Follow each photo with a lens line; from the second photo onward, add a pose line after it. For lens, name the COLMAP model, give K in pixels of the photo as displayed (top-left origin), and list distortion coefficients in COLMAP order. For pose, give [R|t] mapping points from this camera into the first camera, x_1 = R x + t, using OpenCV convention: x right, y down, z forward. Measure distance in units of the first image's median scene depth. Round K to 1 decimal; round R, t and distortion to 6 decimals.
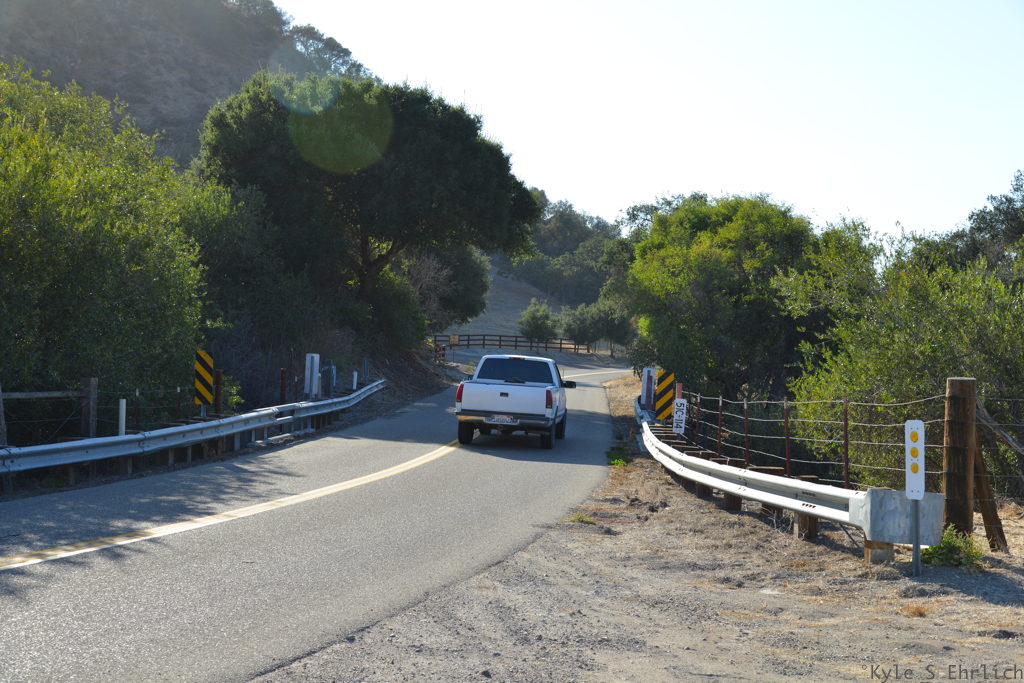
lens RADIAL K [[1510.4, 0, 512.0], [0, 1510.4, 341.5], [0, 0, 1]] dist [0.006779, 0.029830]
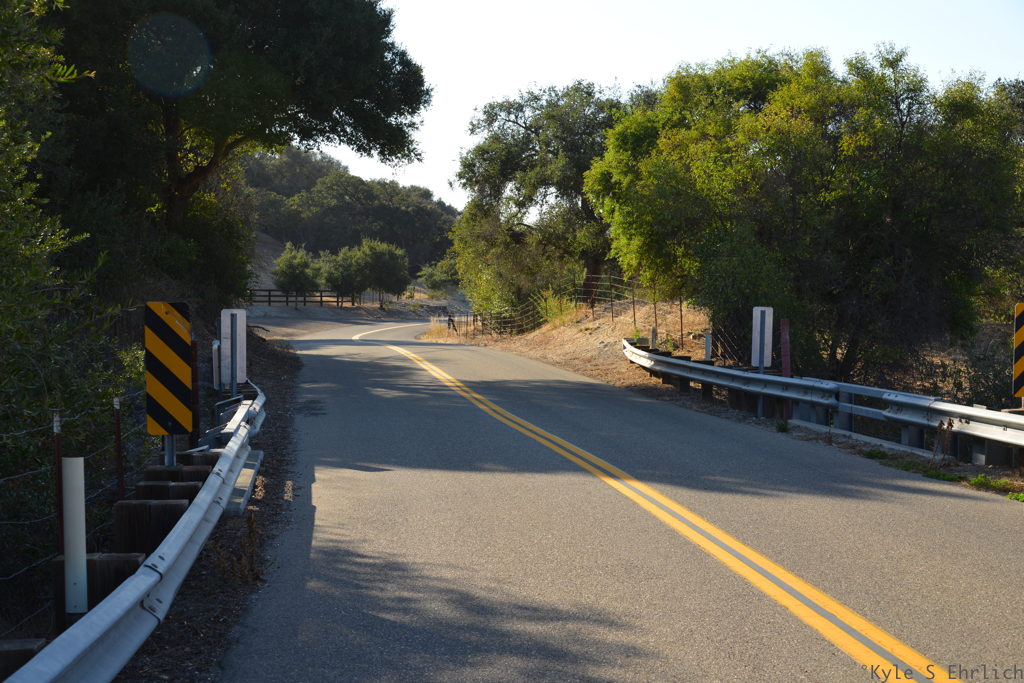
lens RADIAL K [[1600.0, 0, 512.0], [0, 1600.0, 341.5], [0, 0, 1]] dist [-0.023085, 0.074265]
pose [[0.978599, -0.054005, 0.198566, -0.153384], [0.048213, 0.998262, 0.033893, 0.005342], [-0.200051, -0.023594, 0.979501, 0.437461]]
